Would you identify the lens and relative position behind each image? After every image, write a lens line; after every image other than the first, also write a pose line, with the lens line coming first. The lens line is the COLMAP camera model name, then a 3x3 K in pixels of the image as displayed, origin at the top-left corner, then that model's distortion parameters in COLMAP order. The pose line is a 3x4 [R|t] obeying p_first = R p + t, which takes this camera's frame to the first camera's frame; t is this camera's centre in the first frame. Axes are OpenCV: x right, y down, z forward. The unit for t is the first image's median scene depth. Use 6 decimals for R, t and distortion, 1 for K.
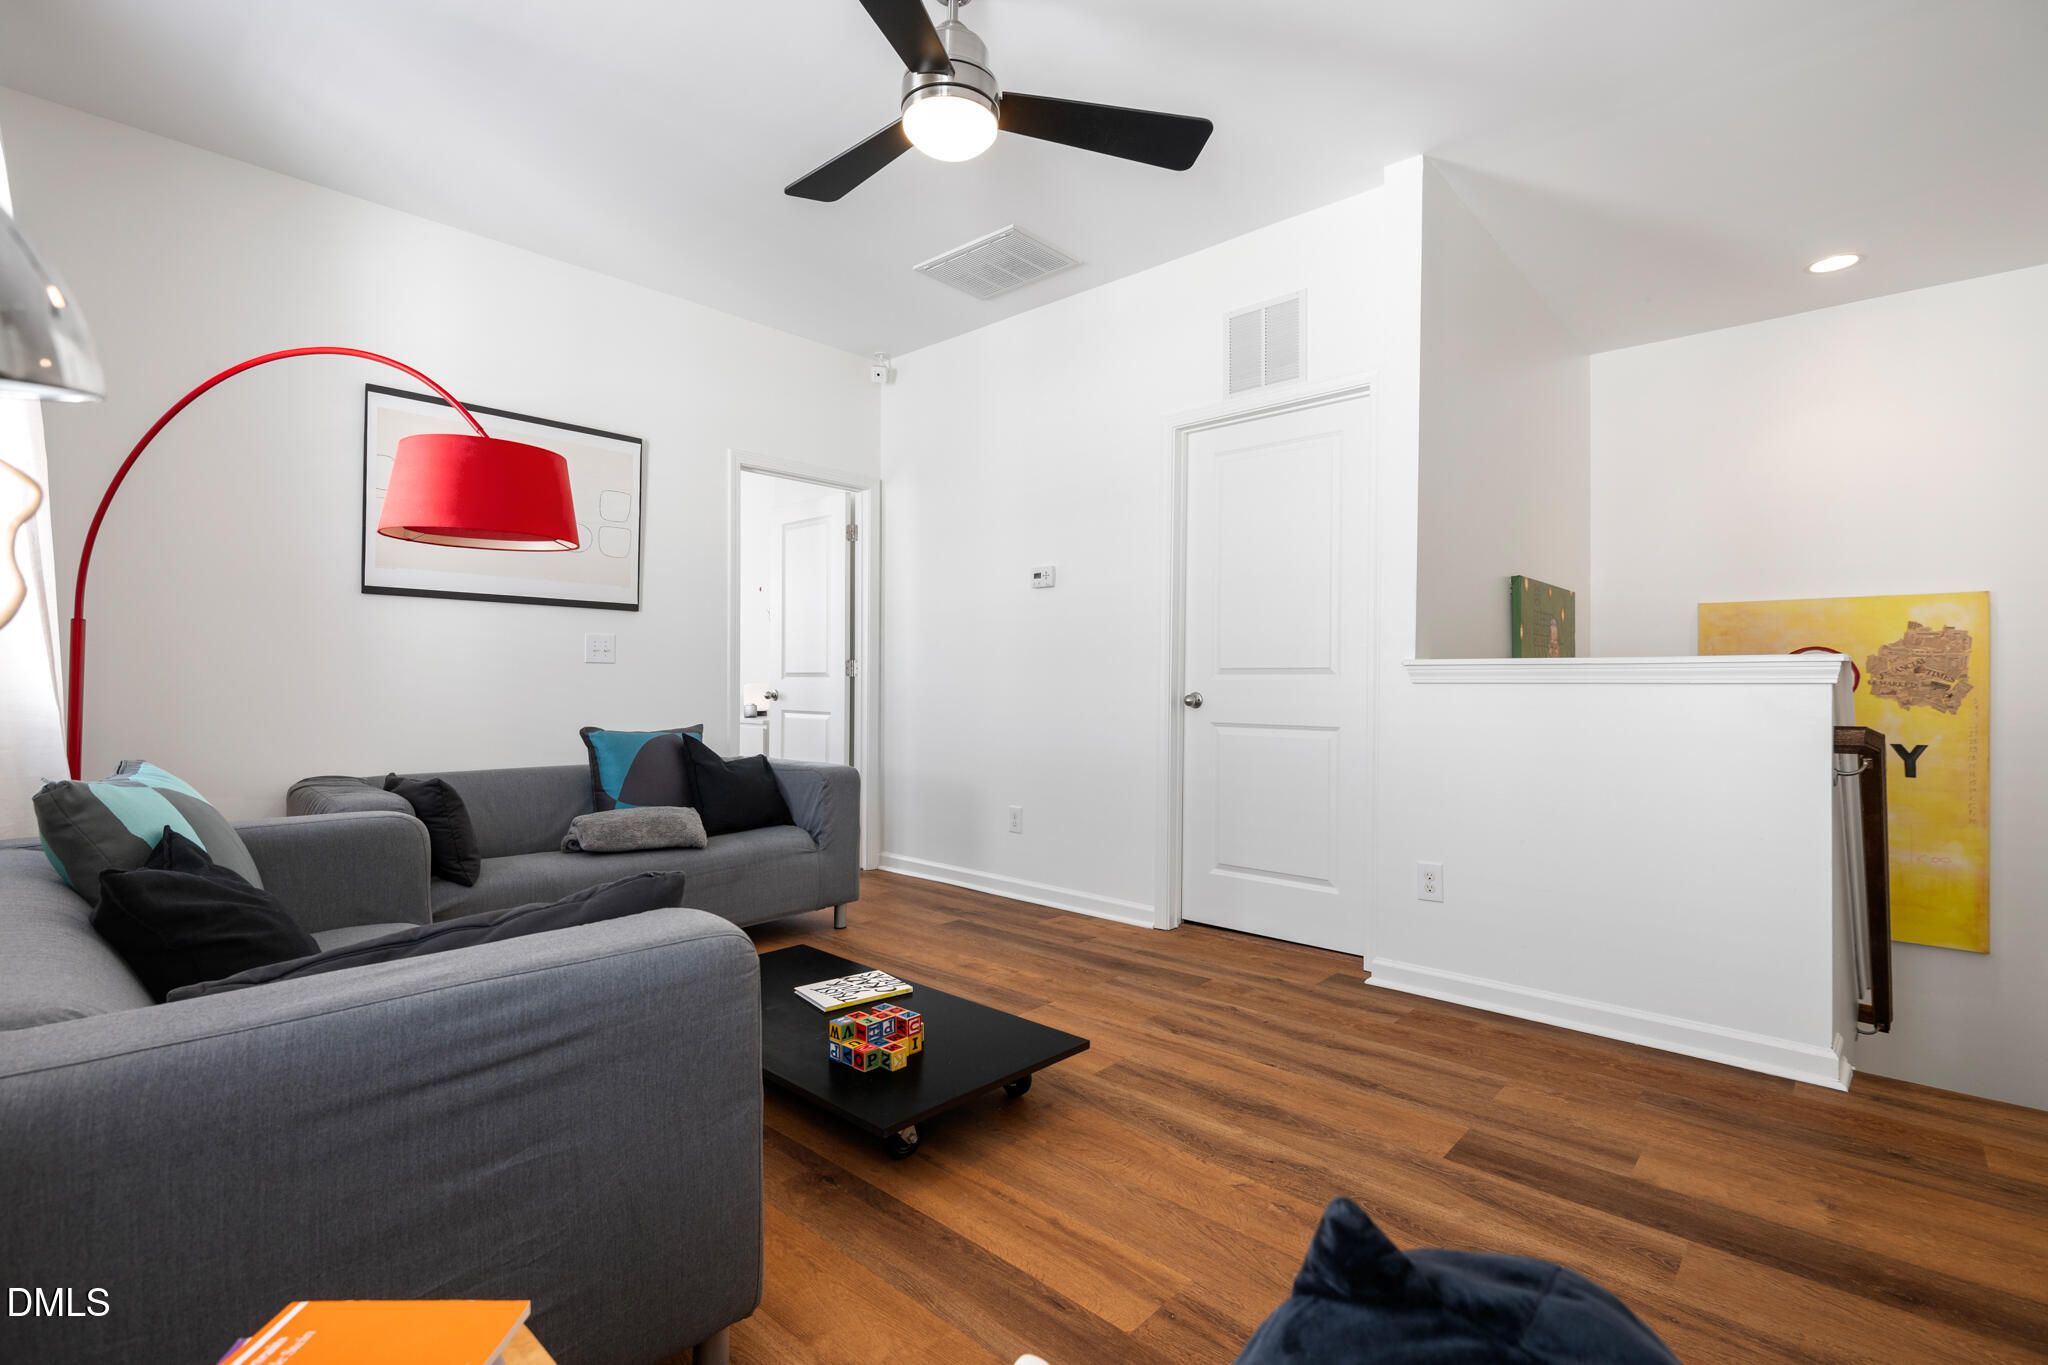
lens RADIAL K [[947.4, 0, 1020.2], [0, 947.4, 690.1], [0, 0, 1]] dist [-0.000675, -0.004107]
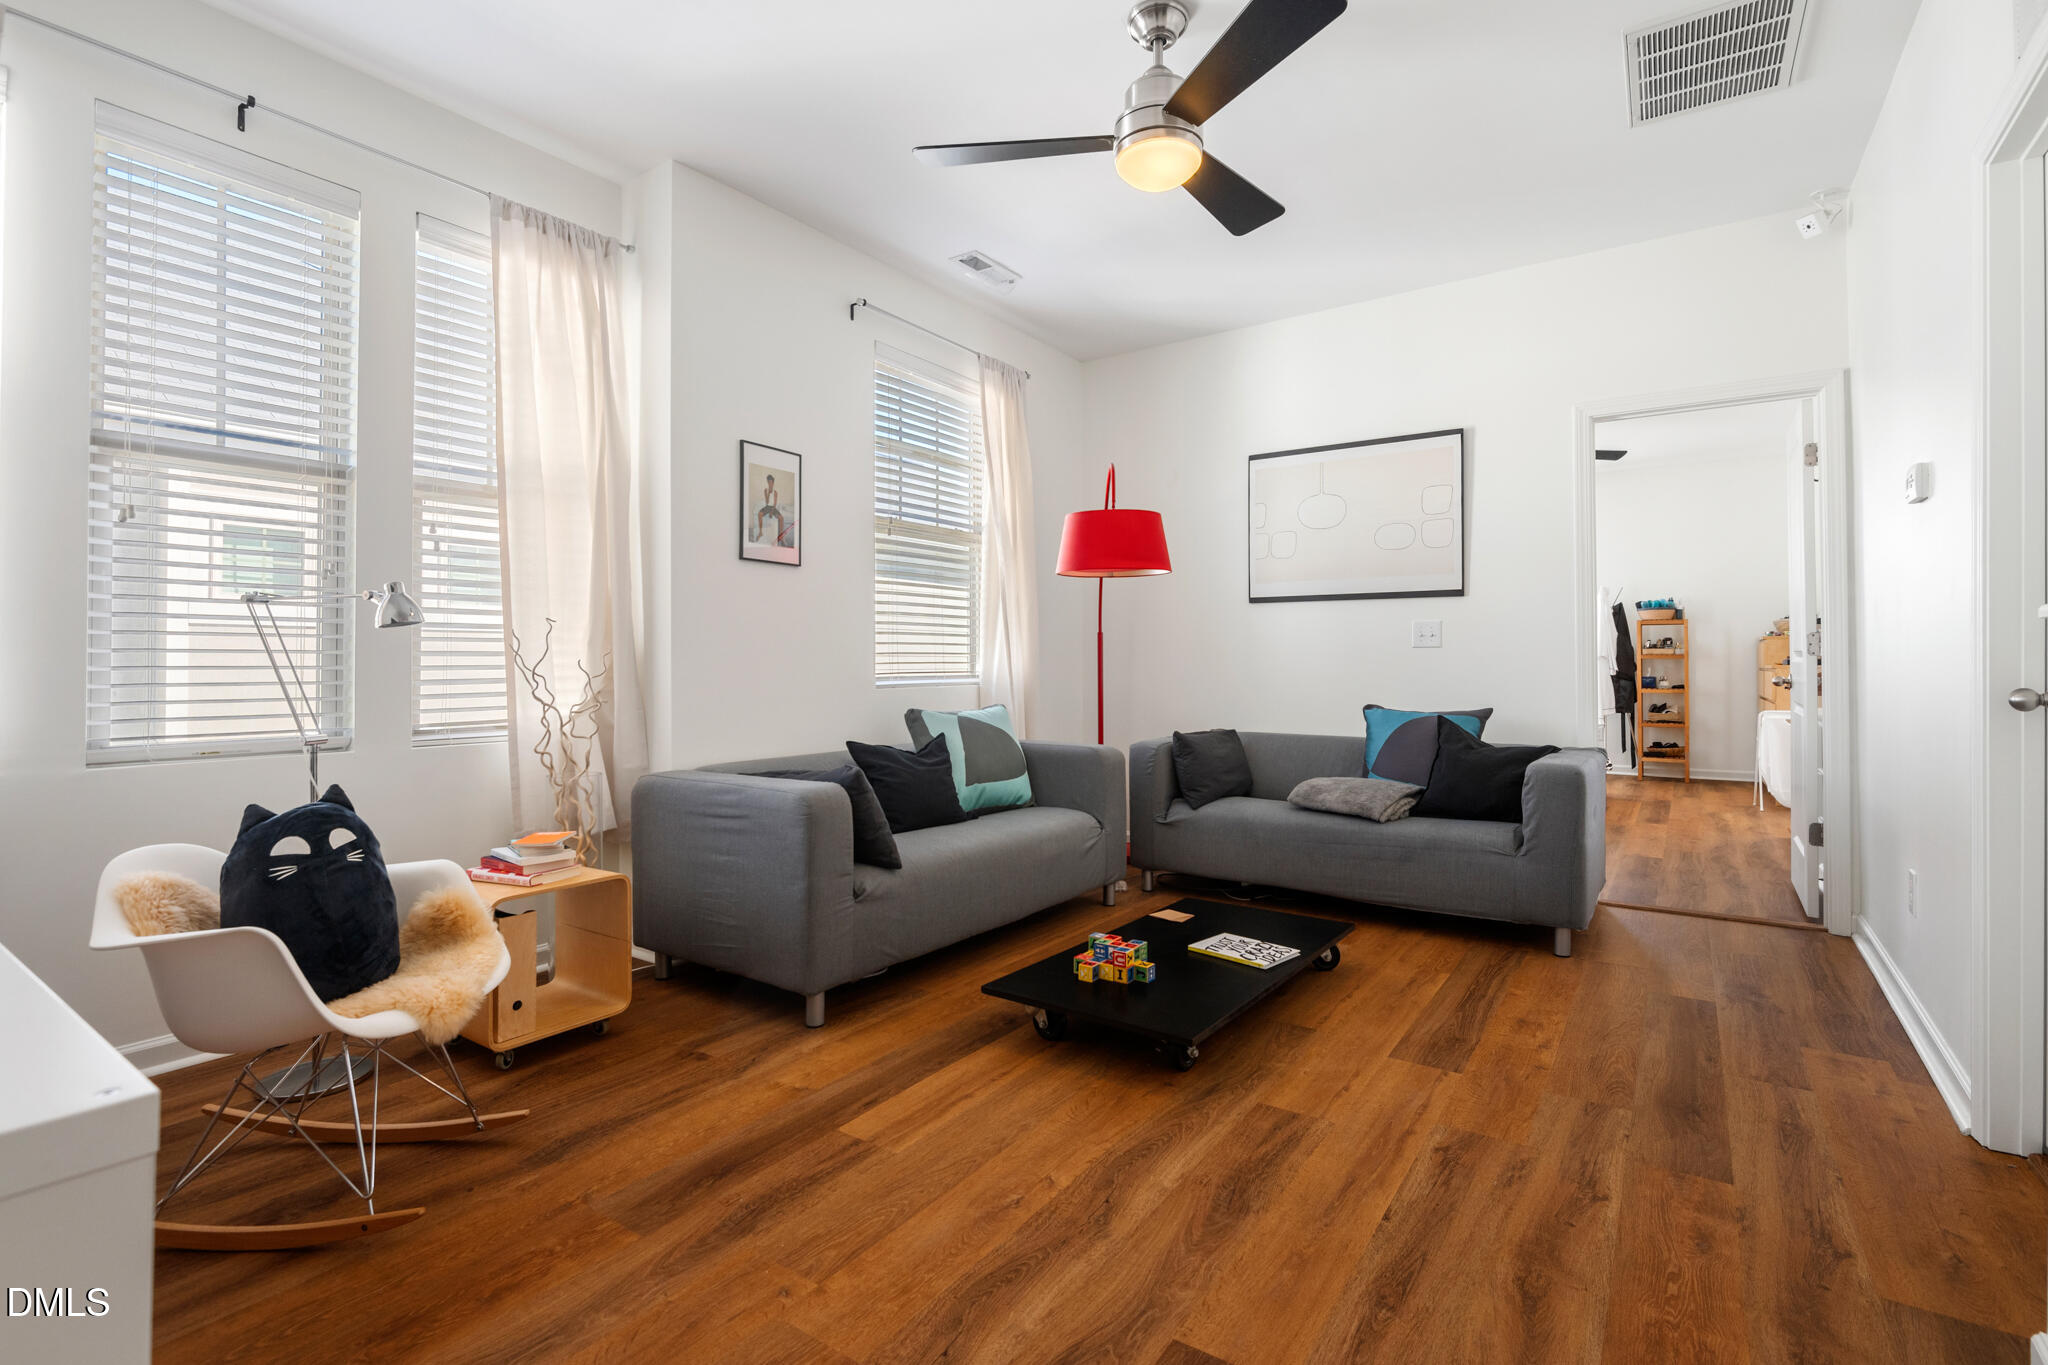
lens RADIAL K [[947.4, 0, 1017.6], [0, 947.4, 667.0], [0, 0, 1]] dist [-0.000675, -0.004107]
pose [[0.128454, -0.000474, -0.991715, 0.888717], [-0.005421, 0.999985, -0.001181, -0.003850], [0.991701, 0.005528, 0.128450, 0.622094]]
